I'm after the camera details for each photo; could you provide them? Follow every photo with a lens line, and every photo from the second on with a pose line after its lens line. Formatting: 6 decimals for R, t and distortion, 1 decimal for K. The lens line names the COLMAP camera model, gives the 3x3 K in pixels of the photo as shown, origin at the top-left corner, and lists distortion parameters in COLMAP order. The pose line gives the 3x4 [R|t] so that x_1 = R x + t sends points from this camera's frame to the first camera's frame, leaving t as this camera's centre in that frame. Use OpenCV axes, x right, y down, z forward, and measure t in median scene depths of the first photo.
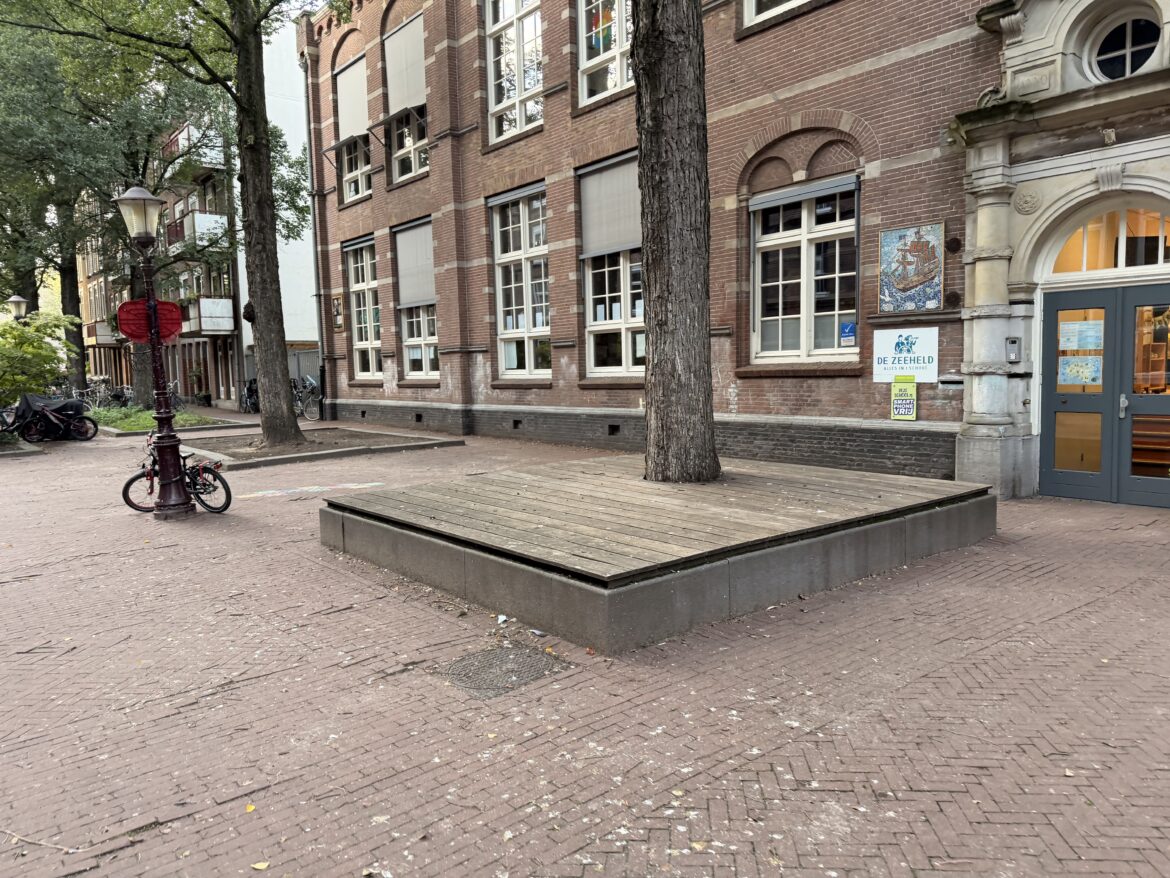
lens RADIAL K [[780.4, 0, 591.7], [0, 780.4, 436.4], [0, 0, 1]] dist [0.042585, -0.042597]
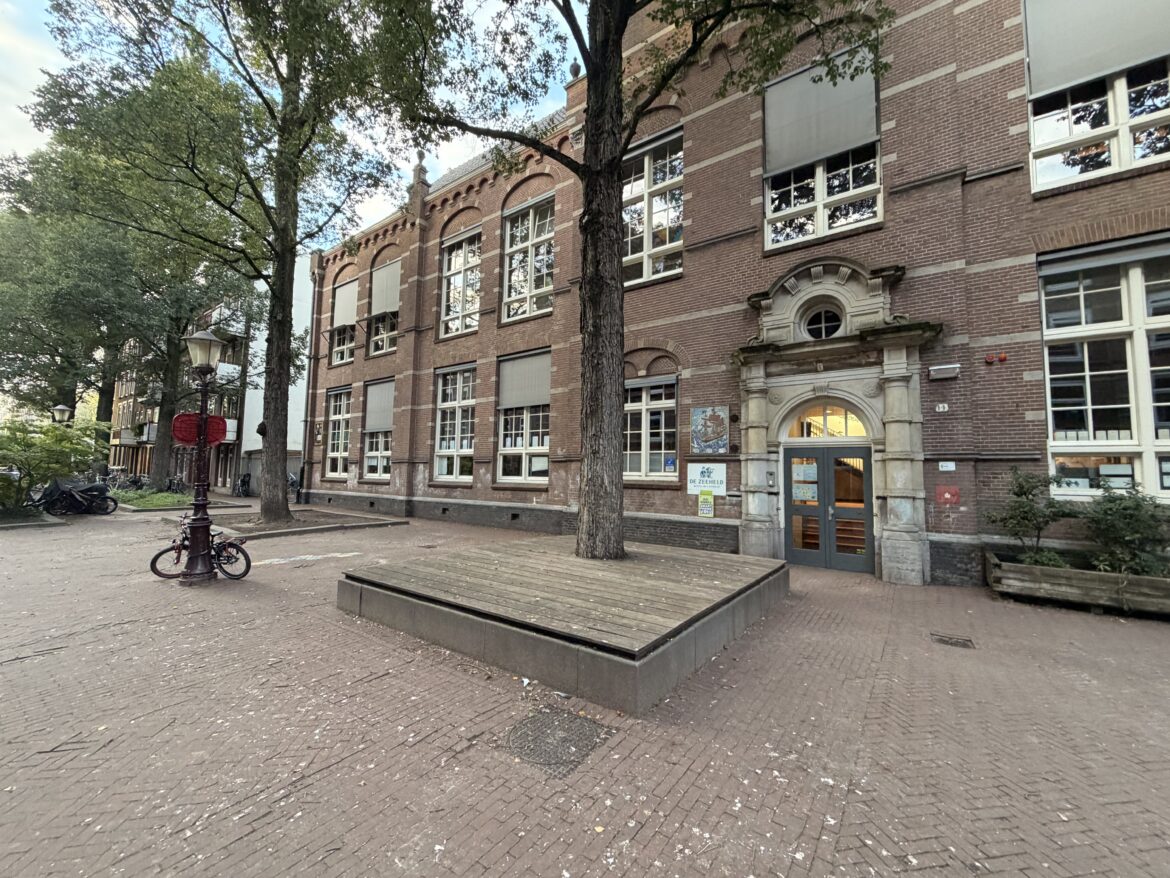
lens RADIAL K [[466.0, 0, 602.5], [0, 466.0, 446.2], [0, 0, 1]] dist [-0.004596, 0.003033]
pose [[0.969459, 0.059059, 0.238038, -0.087537], [-0.021157, 0.987094, -0.158741, -0.009551], [-0.244340, 0.148857, 0.958196, 0.090544]]
